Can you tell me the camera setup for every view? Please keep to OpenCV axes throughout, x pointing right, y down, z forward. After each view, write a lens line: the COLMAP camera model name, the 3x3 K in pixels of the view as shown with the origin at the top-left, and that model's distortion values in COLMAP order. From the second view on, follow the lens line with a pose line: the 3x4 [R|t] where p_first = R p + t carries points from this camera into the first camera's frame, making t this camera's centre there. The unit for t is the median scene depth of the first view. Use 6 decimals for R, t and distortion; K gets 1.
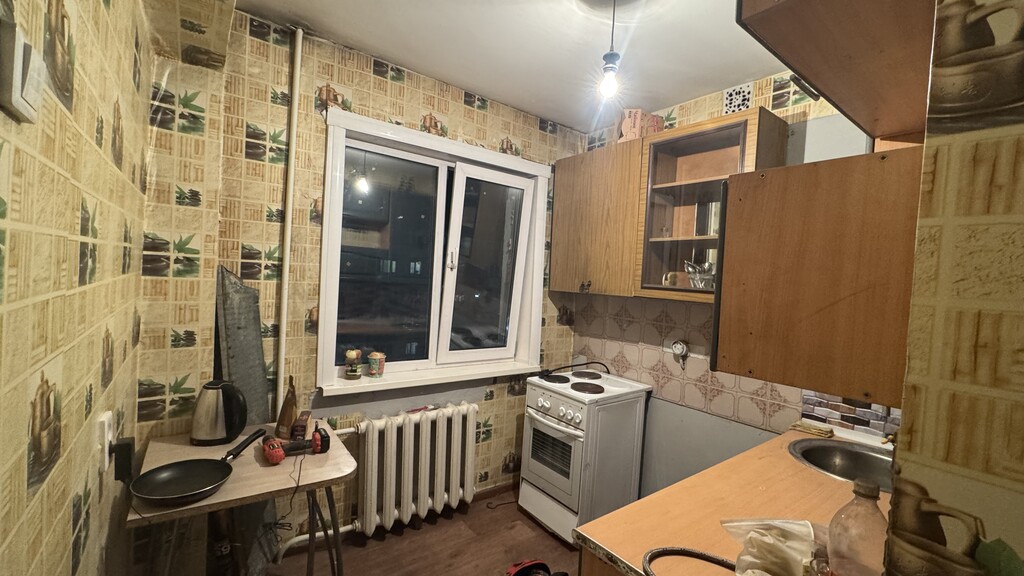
lens RADIAL K [[425.8, 0, 512.0], [0, 425.8, 288.0], [0, 0, 1]] dist [0.000035, -0.000128]
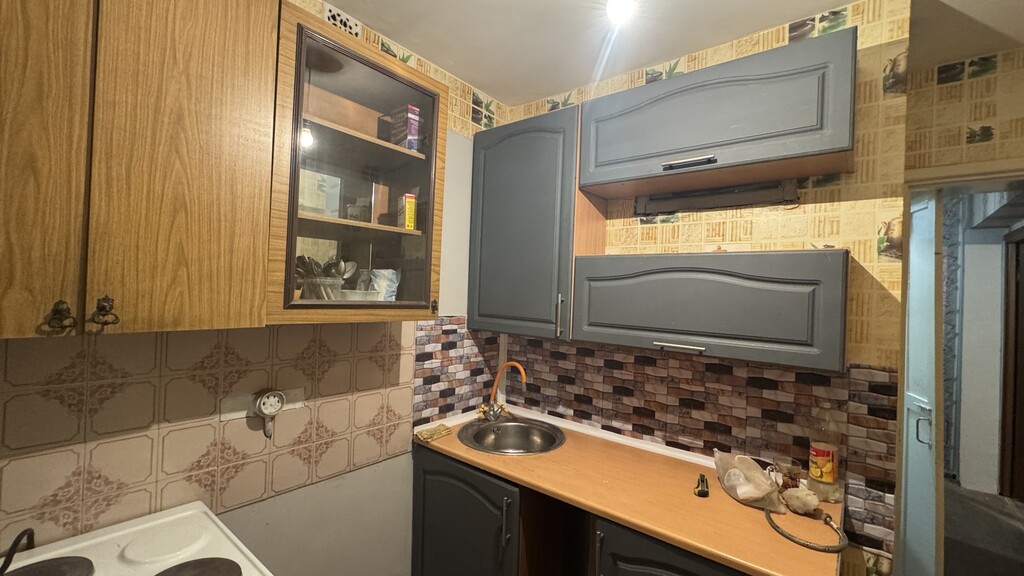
lens RADIAL K [[425.8, 0, 512.0], [0, 425.8, 288.0], [0, 0, 1]] dist [0.000035, -0.000128]
pose [[-0.229603, -0.055234, 0.971716, -0.237749], [-0.022451, 0.998423, 0.051447, -0.052790], [-0.973025, -0.010003, -0.230481, 0.827592]]
